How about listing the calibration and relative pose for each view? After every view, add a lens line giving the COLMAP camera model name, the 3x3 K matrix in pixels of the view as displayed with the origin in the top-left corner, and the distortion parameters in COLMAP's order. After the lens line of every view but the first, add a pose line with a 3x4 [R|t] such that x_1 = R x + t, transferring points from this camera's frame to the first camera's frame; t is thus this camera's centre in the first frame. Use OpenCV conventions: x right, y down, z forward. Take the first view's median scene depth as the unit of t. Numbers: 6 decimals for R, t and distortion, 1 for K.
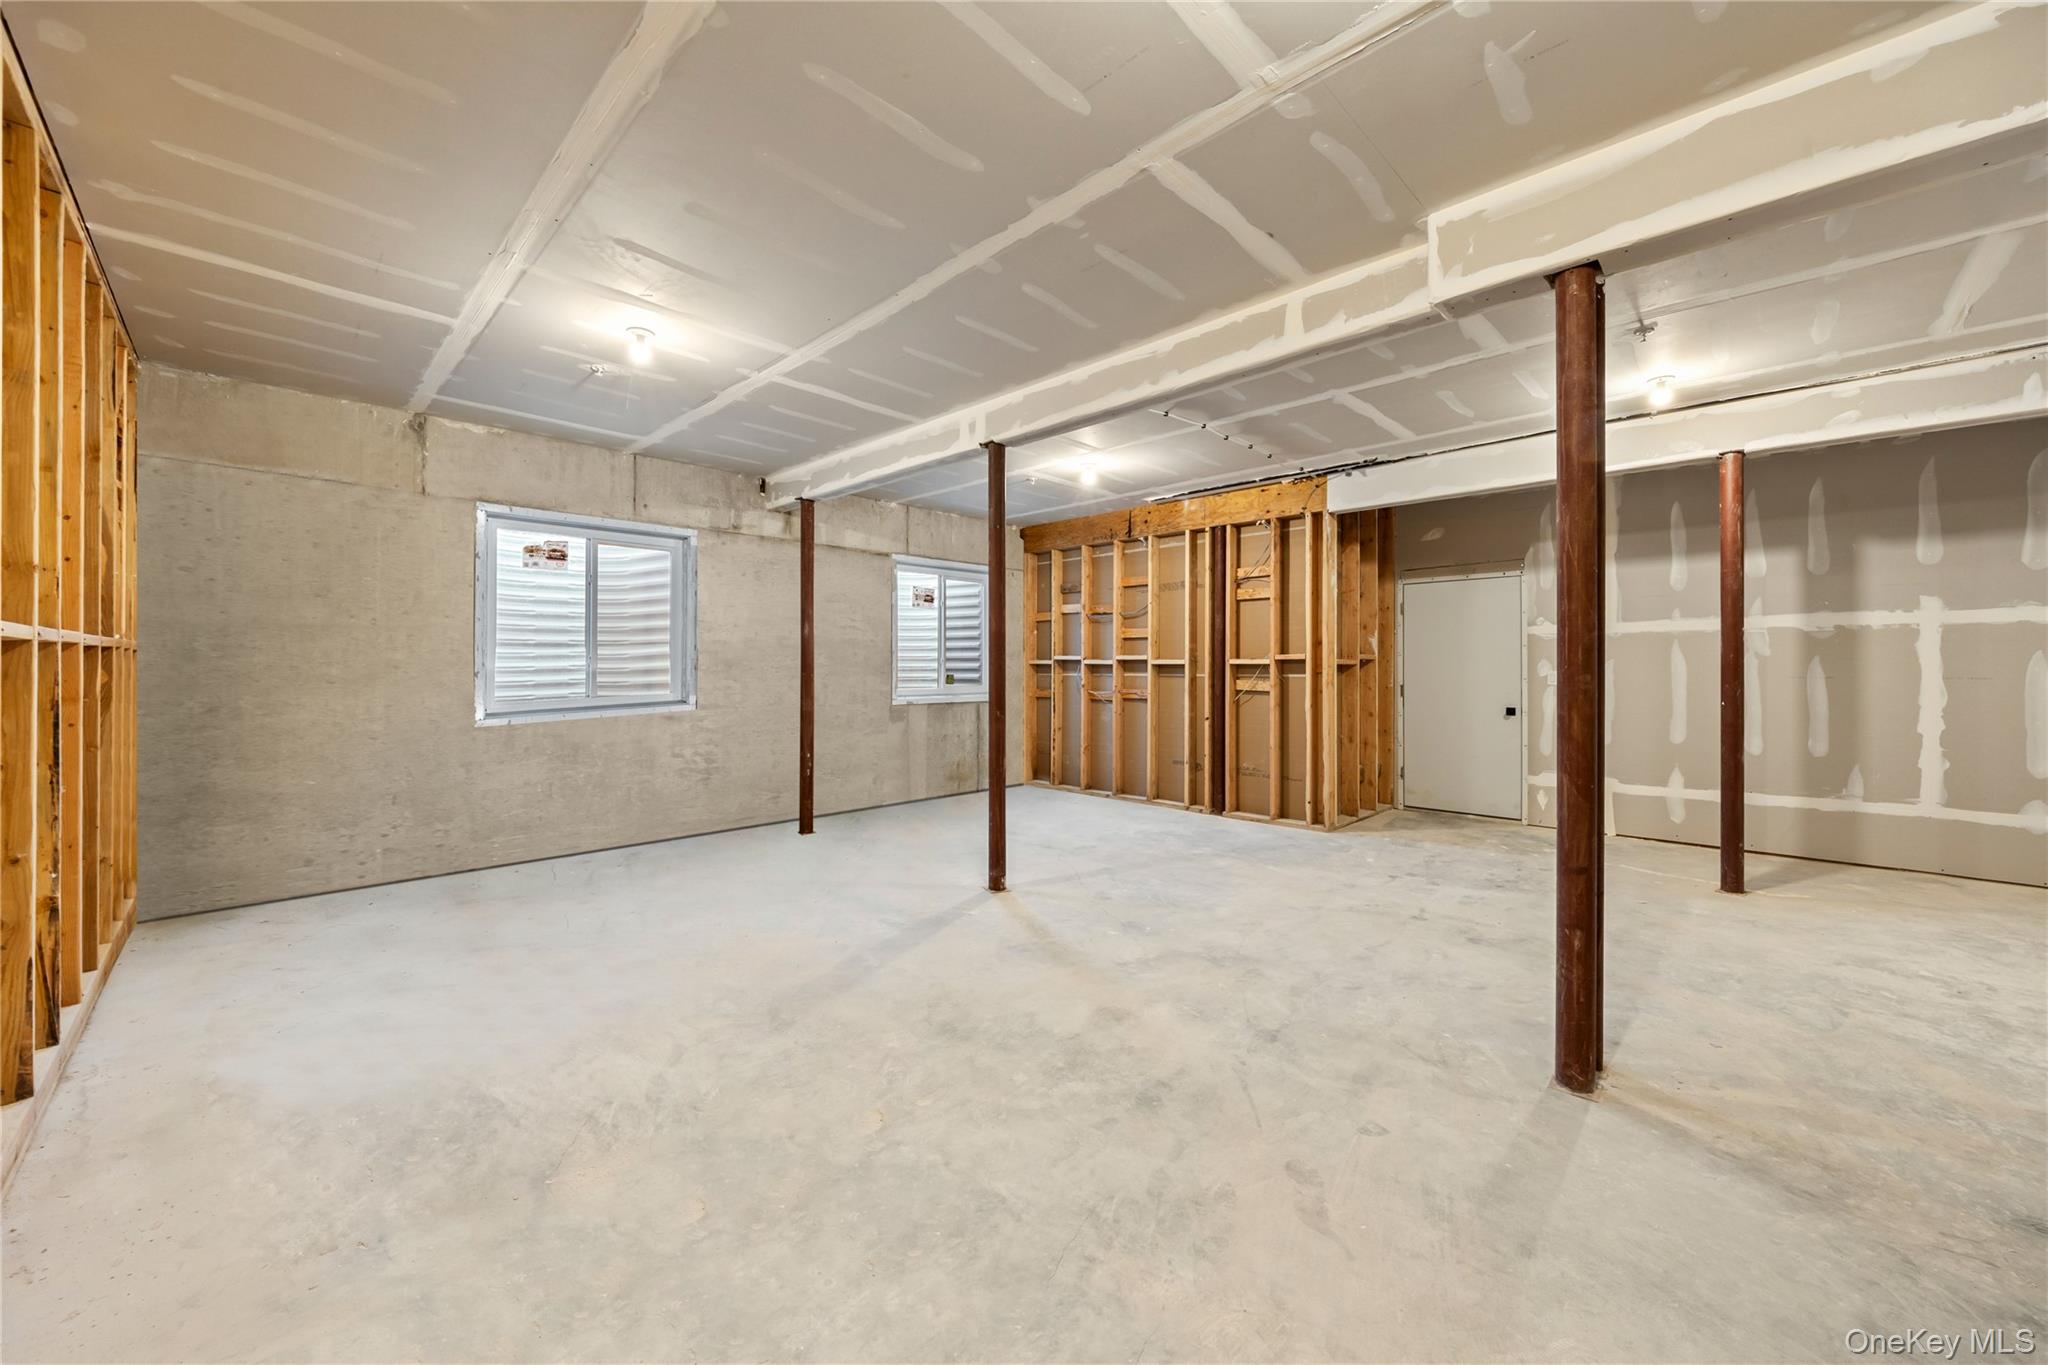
lens RADIAL K [[750.2, 0, 974.2], [0, 750.2, 663.3], [0, 0, 1]] dist [-0.002880, -0.000429]
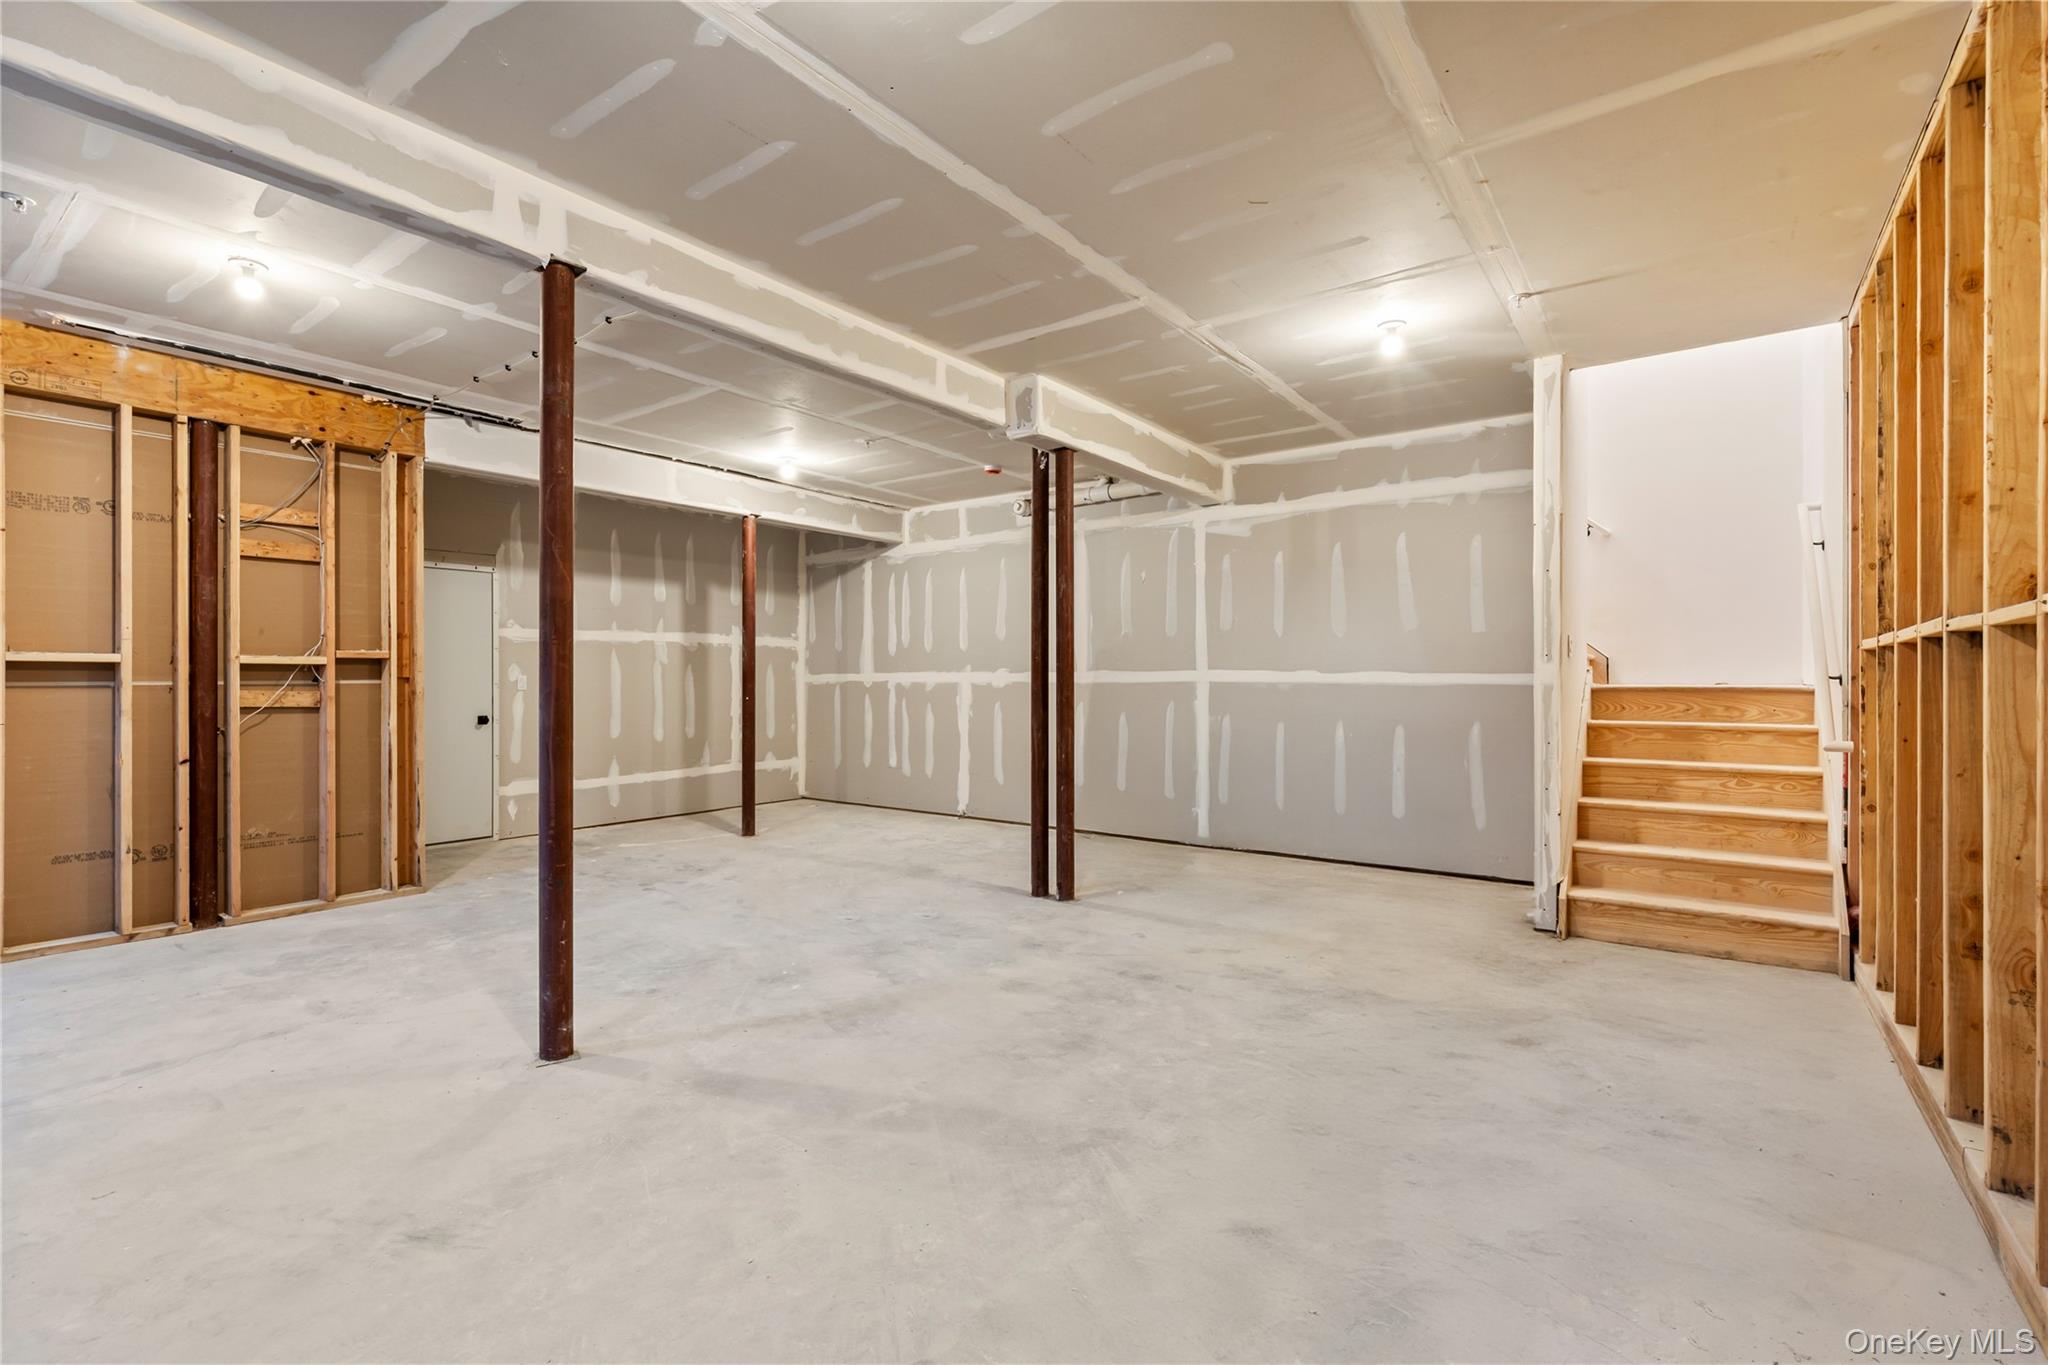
lens RADIAL K [[930.9, 0, 1021.5], [0, 930.9, 681.3], [0, 0, 1]] dist [0.005176, 0.000065]
pose [[-0.176733, -0.004204, 0.984250, -0.786390], [-0.004637, 0.999983, 0.003438, 0.015460], [-0.984248, -0.003957, -0.176750, 0.846328]]
